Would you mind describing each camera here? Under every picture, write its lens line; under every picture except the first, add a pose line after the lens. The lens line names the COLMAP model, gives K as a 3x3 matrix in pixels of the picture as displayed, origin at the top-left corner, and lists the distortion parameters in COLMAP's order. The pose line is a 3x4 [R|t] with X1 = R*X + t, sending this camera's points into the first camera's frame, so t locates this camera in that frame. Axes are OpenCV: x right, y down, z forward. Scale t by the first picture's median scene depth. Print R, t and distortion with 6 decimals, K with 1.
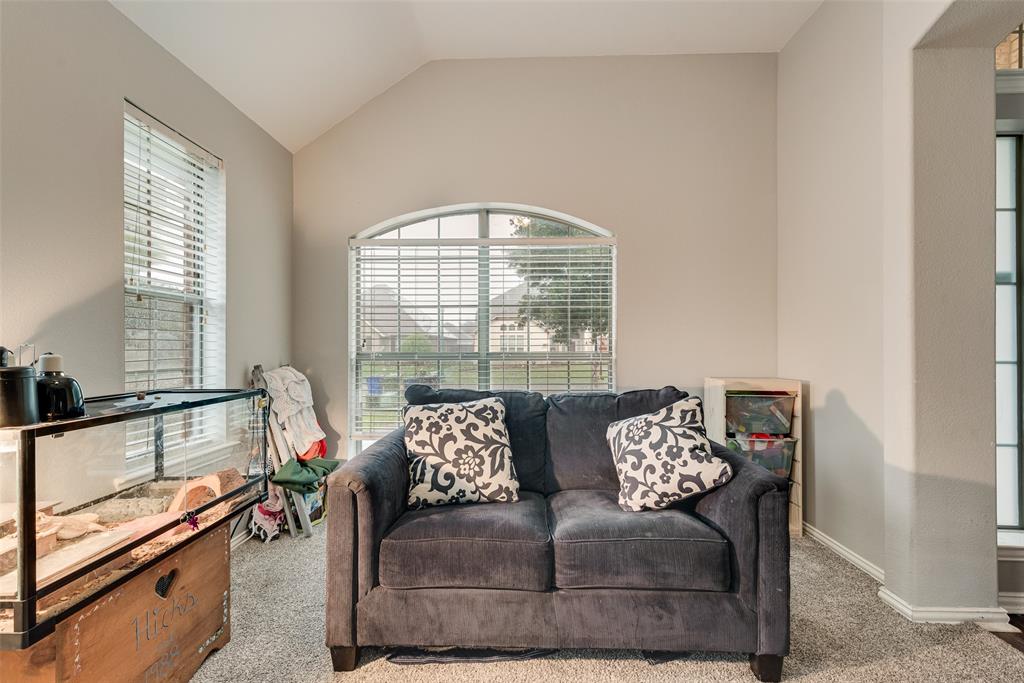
lens RADIAL K [[402.9, 0, 512.5], [0, 402.9, 348.6], [0, 0, 1]] dist [0.006068, -0.000394]
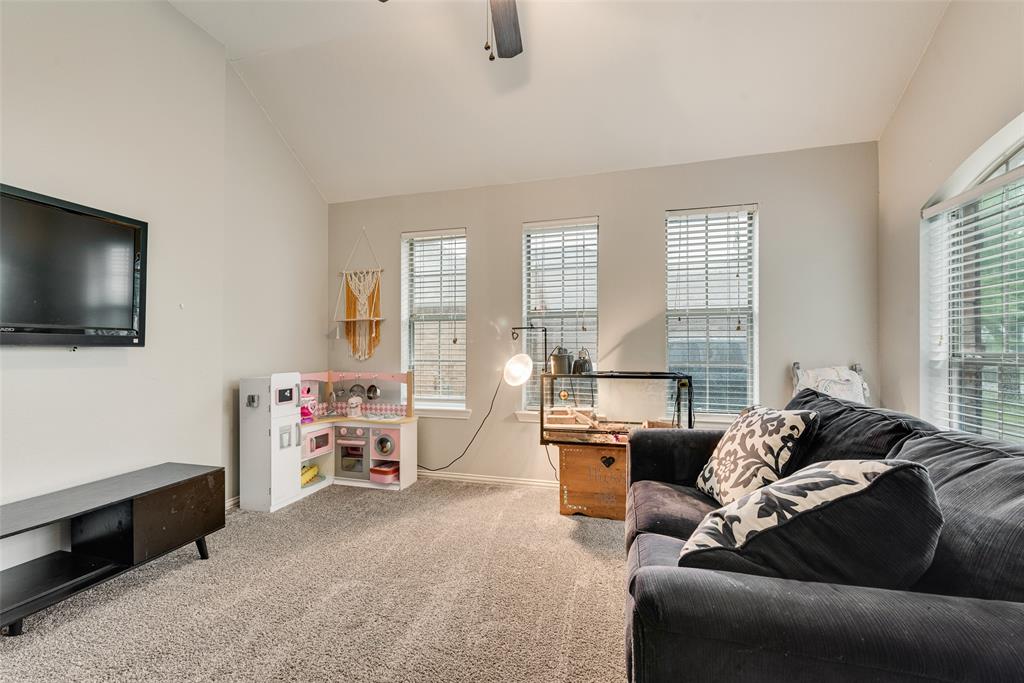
lens RADIAL K [[402.9, 0, 512.5], [0, 402.9, 348.6], [0, 0, 1]] dist [0.006068, -0.000394]
pose [[-0.213476, -0.006550, -0.976926, 0.937085], [0.000057, 0.999977, -0.006717, 0.010825], [0.976948, -0.001490, -0.213470, 0.704523]]
